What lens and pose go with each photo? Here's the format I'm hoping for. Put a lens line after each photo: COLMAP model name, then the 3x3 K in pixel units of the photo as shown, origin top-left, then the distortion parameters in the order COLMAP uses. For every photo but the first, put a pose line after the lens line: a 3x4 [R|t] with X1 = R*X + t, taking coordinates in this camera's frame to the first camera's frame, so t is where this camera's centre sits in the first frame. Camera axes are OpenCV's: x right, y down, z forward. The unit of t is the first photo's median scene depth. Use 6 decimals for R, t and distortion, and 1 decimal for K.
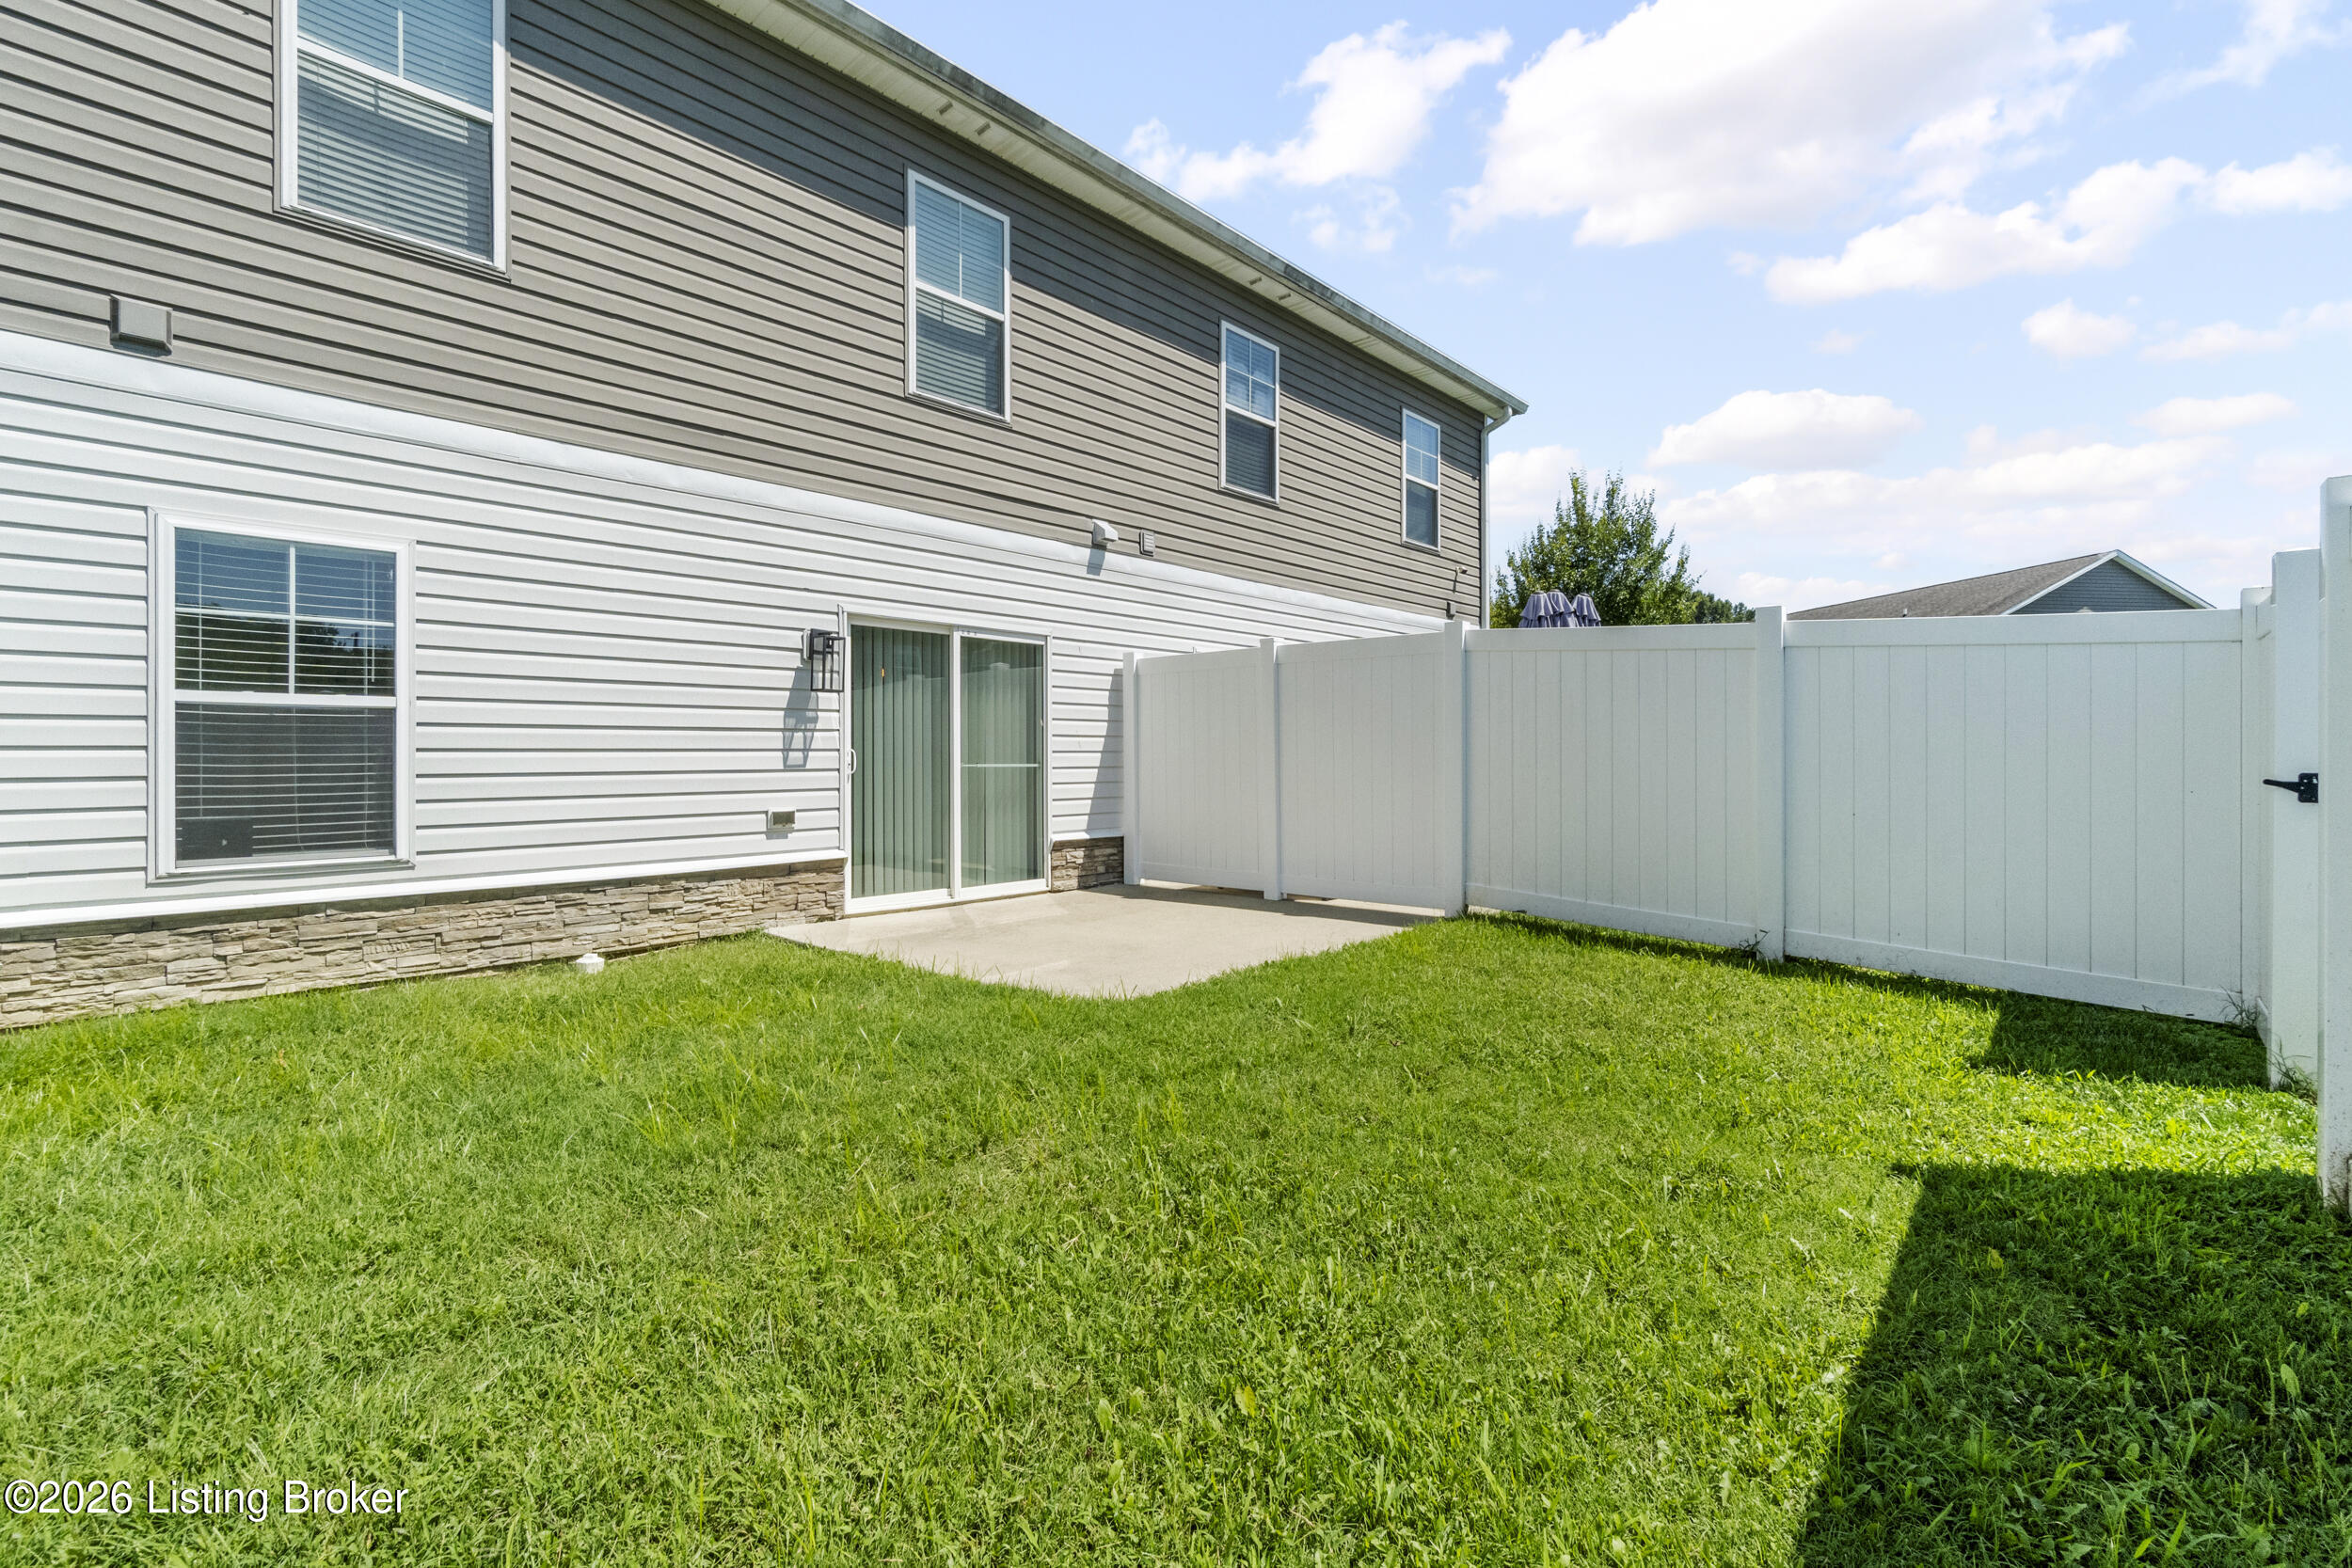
lens RADIAL K [[1020.6, 0, 1182.1], [0, 1020.6, 768.3], [0, 0, 1]] dist [-0.002713, -0.000902]
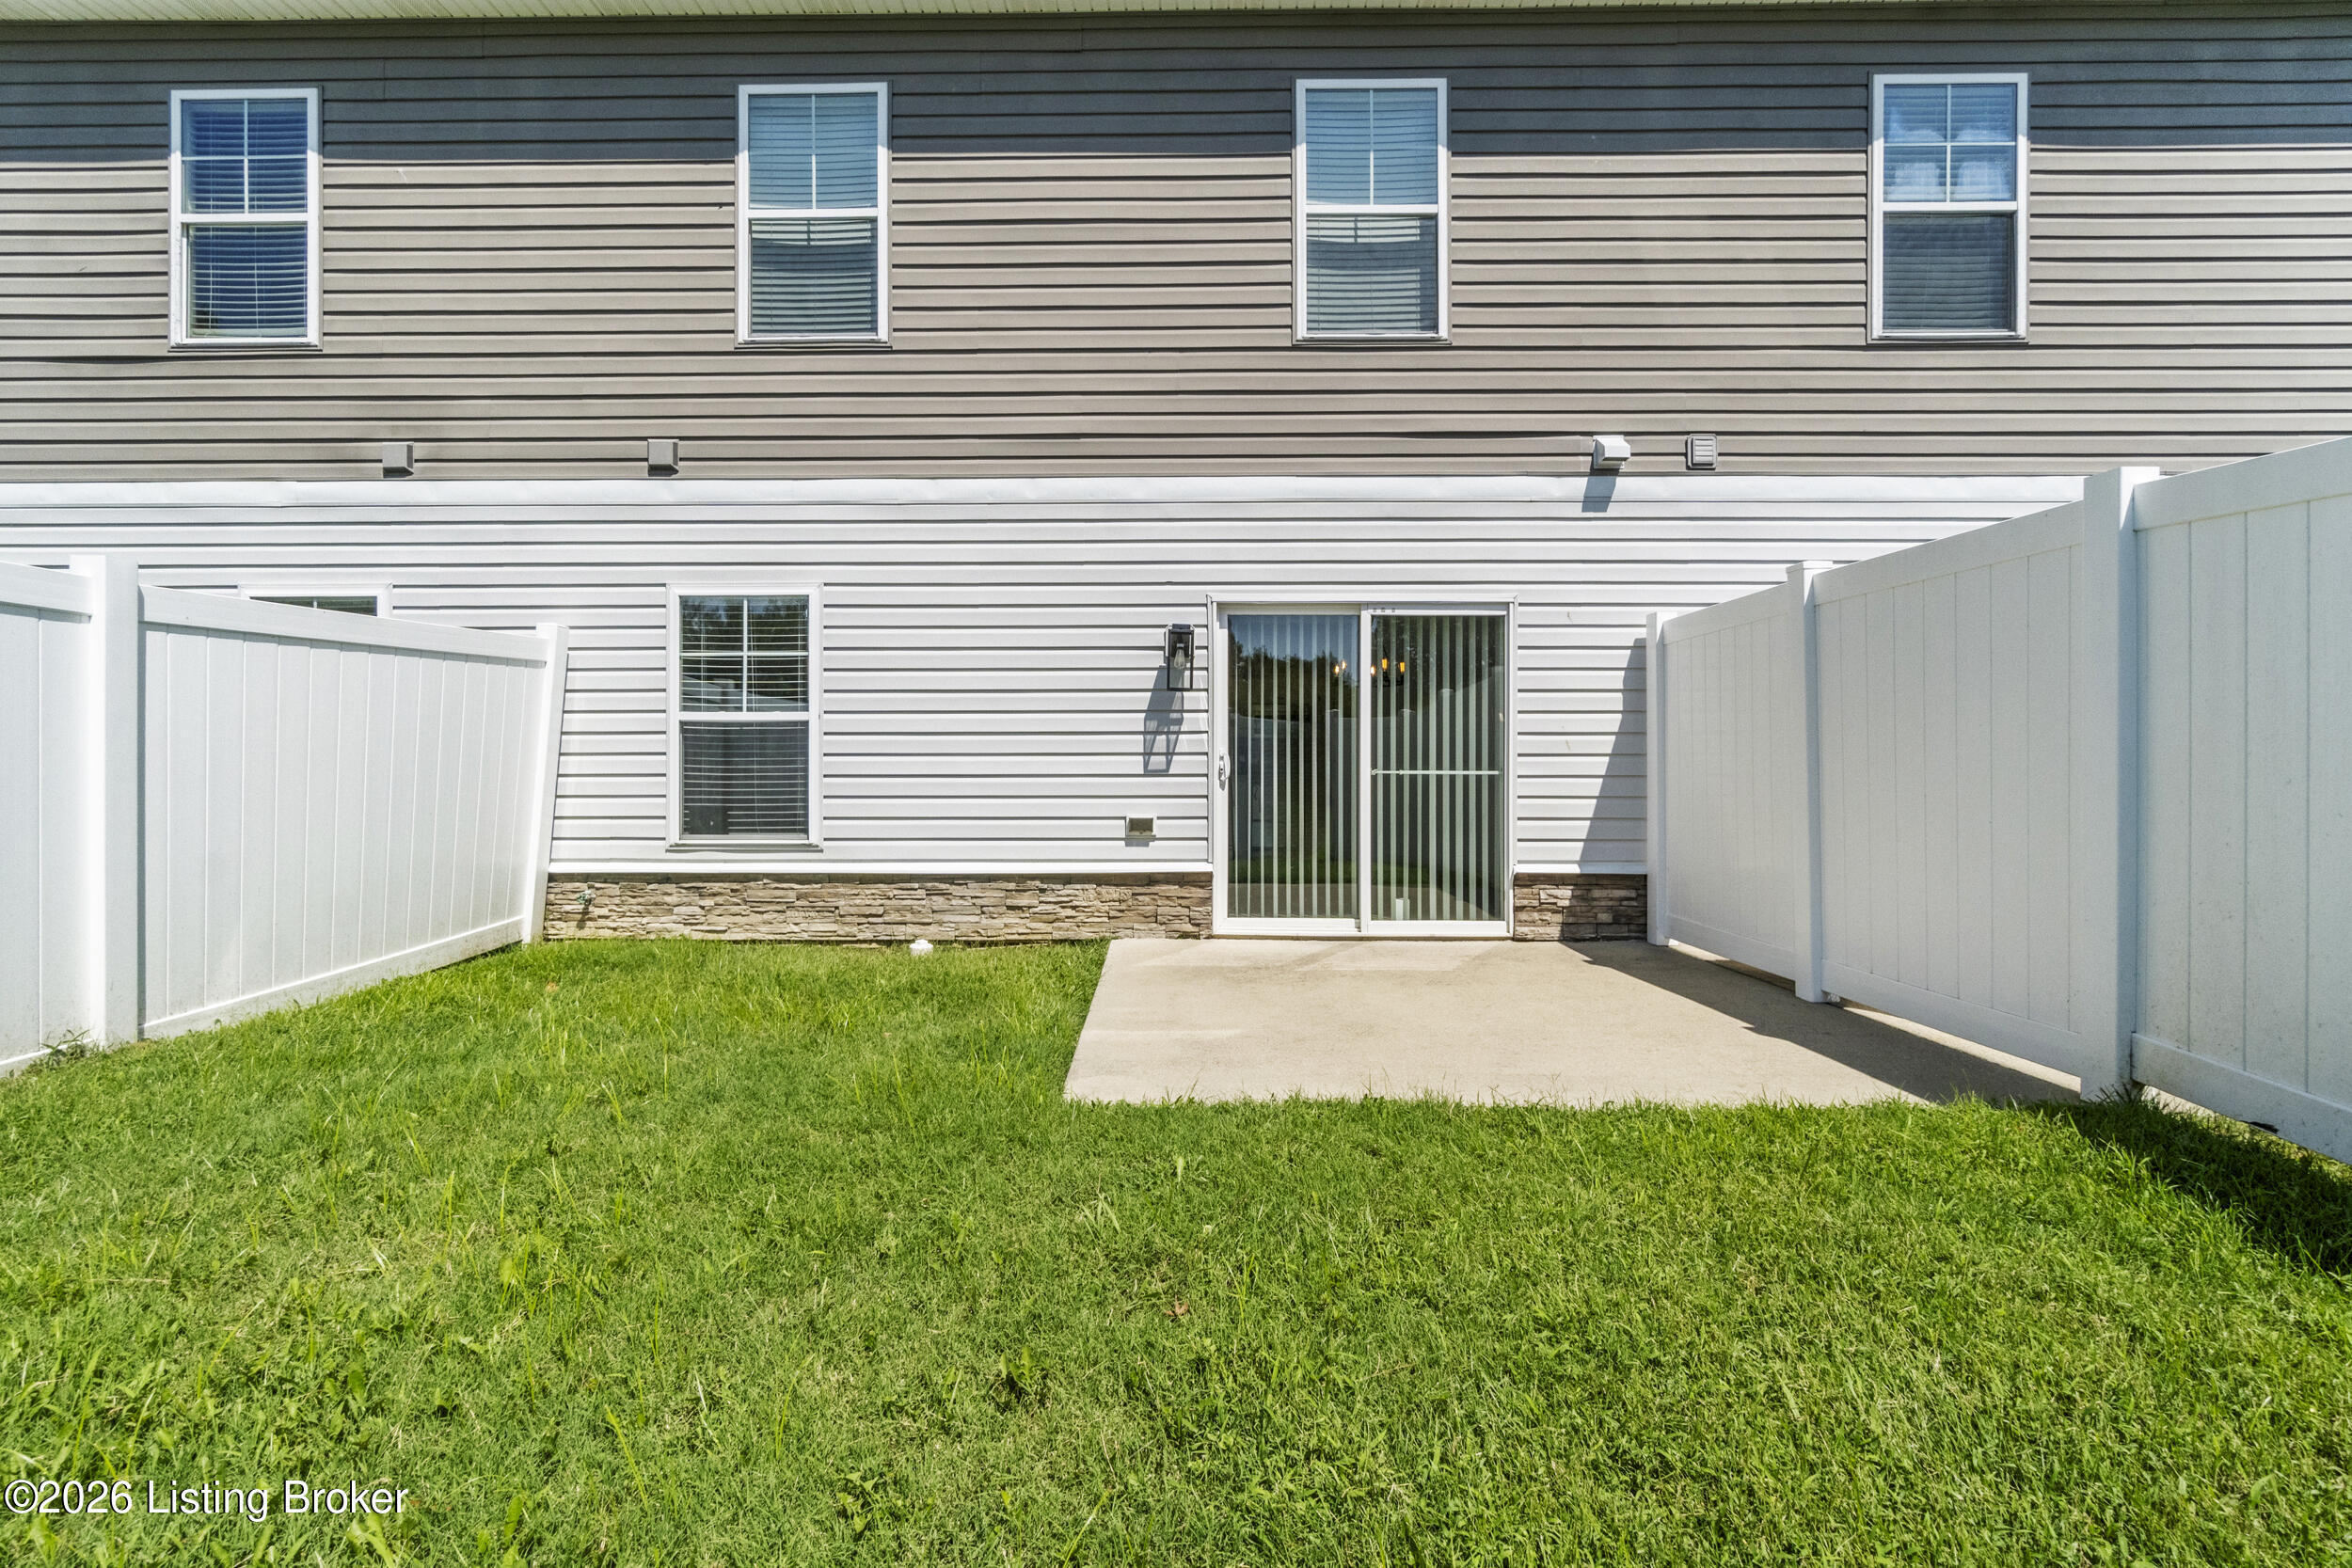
lens RADIAL K [[1034.4, 0, 1173.0], [0, 1034.4, 773.0], [0, 0, 1]] dist [-0.002477, -0.000208]
pose [[0.665725, 0.009044, -0.746142, 0.342856], [-0.010197, 0.999943, 0.003022, -0.003136], [0.746127, 0.005596, 0.665780, 0.368166]]
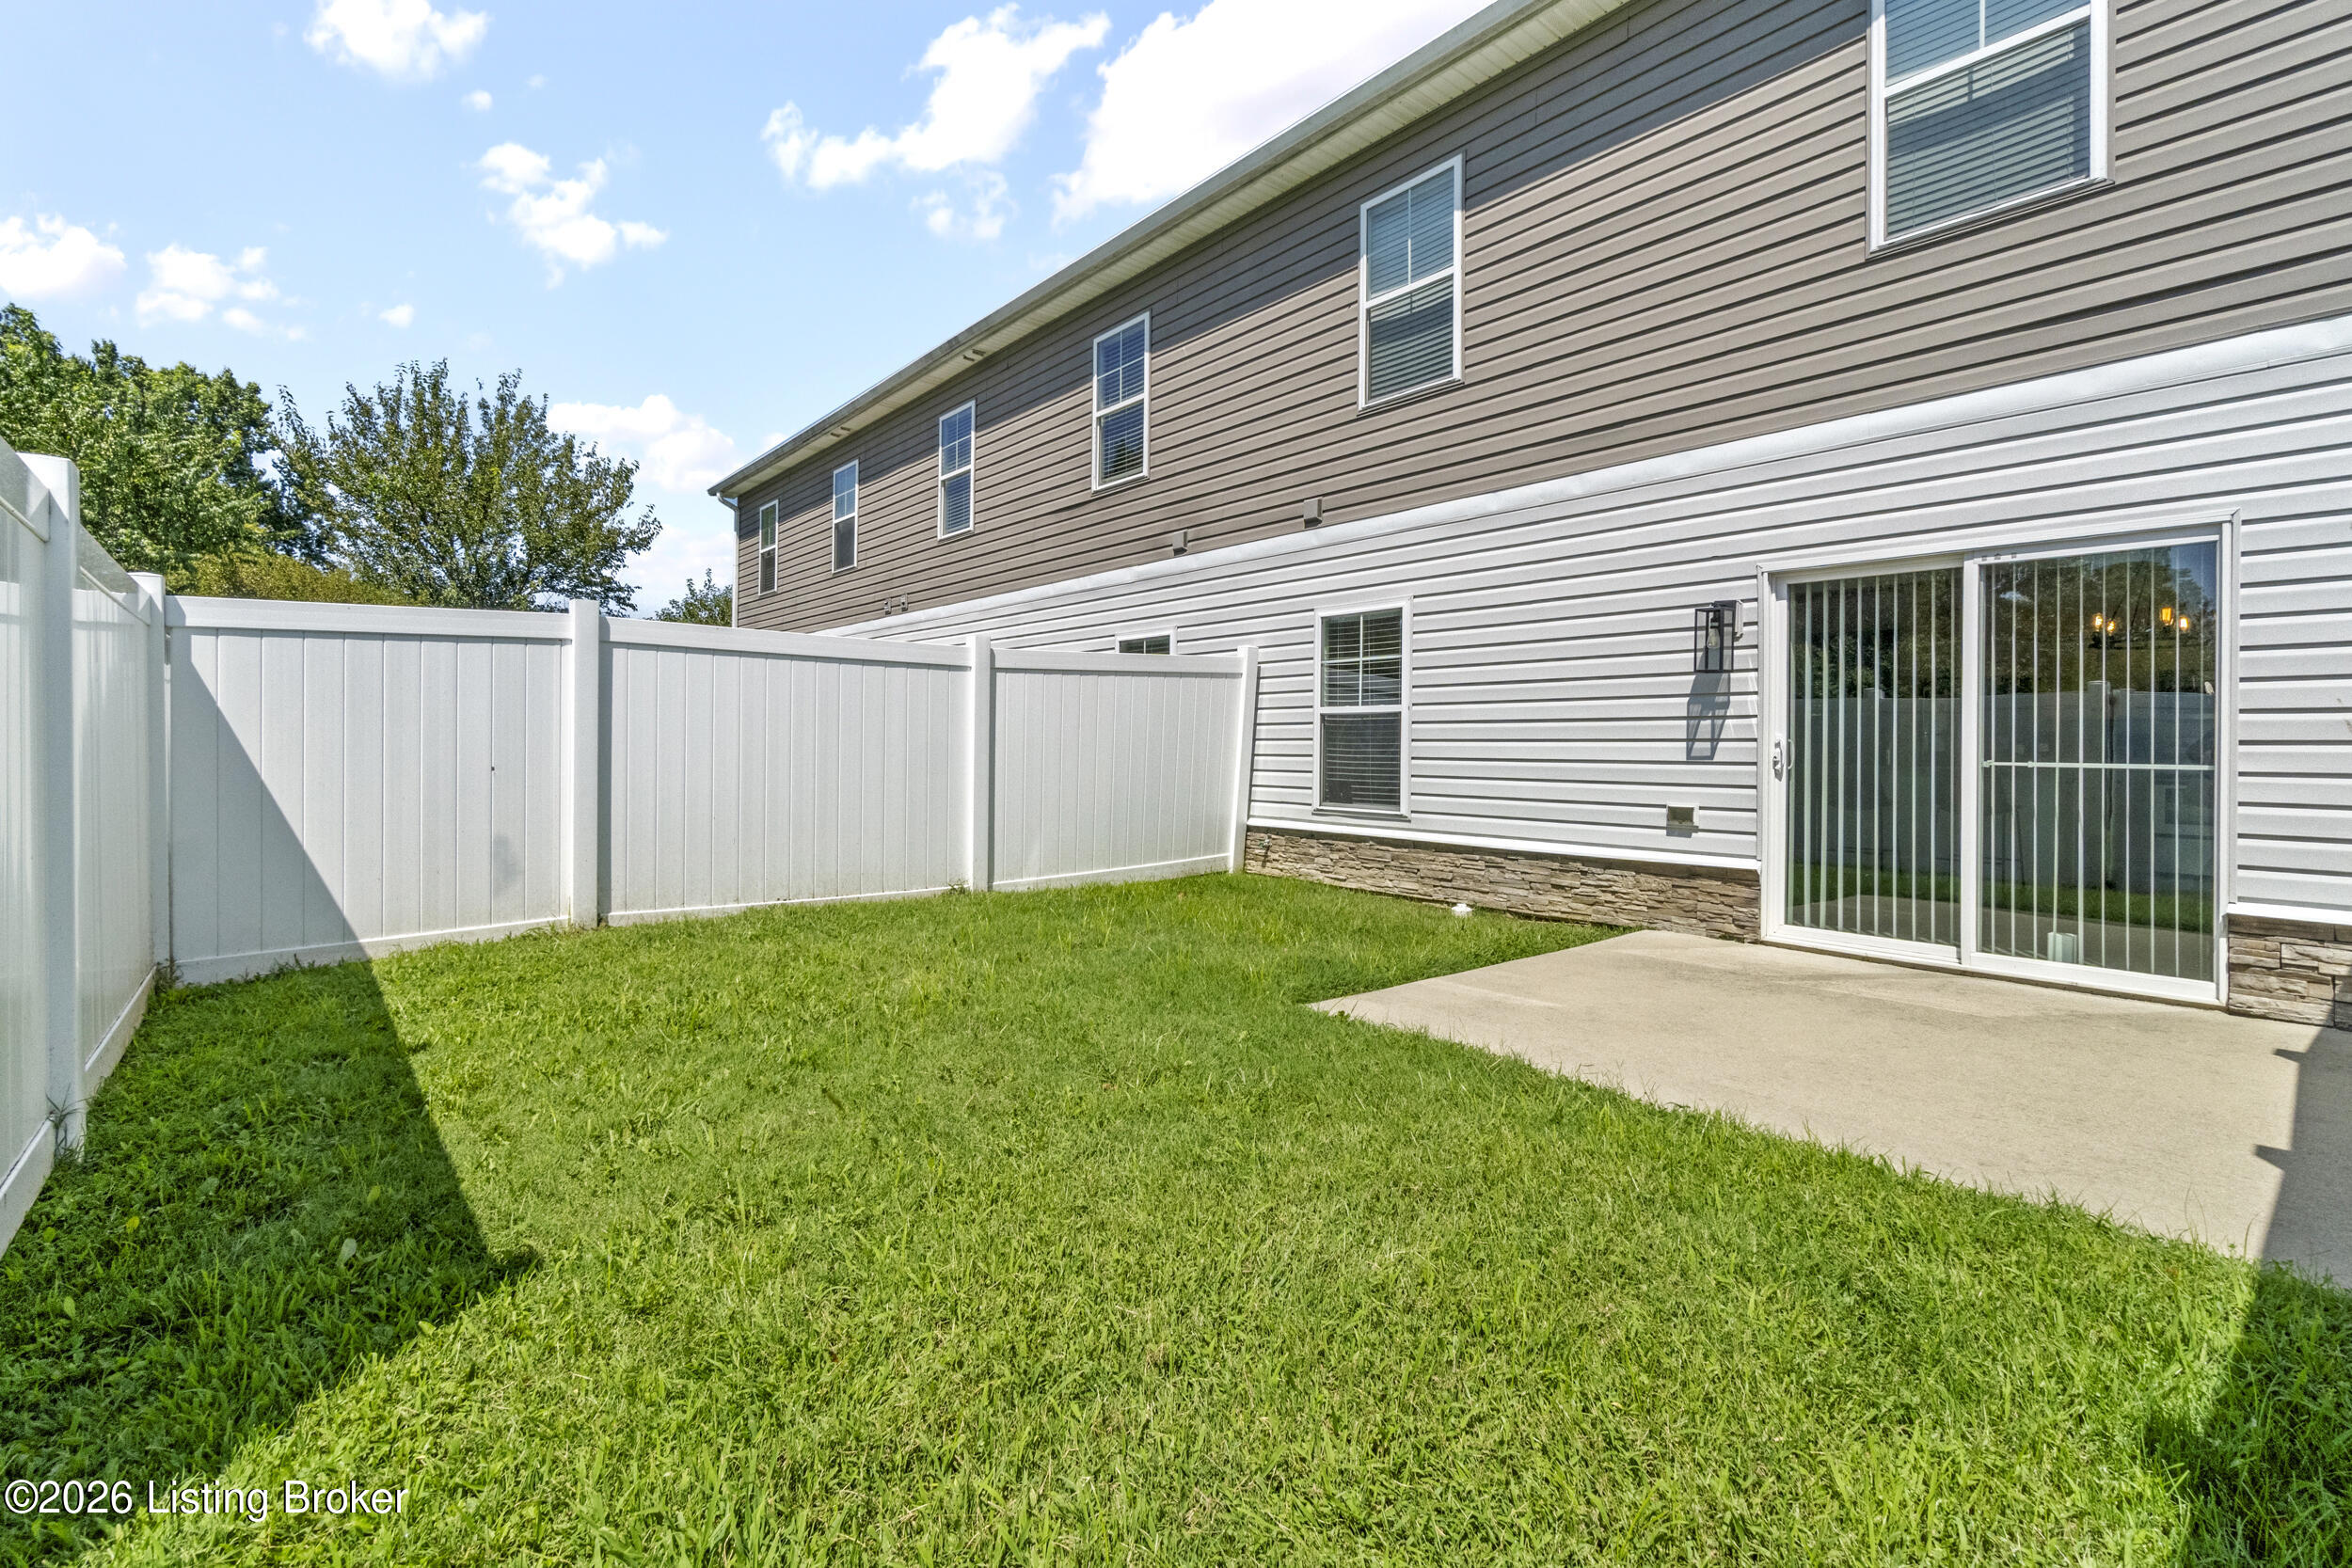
lens RADIAL K [[1086.4, 0, 1166.4], [0, 1086.4, 749.0], [0, 0, 1]] dist [0.002481, 0.000076]
pose [[-0.158999, 0.004326, -0.987269, 0.629157], [-0.019841, 0.999774, 0.007576, -0.007756], [0.987079, 0.020793, -0.158877, 0.681769]]
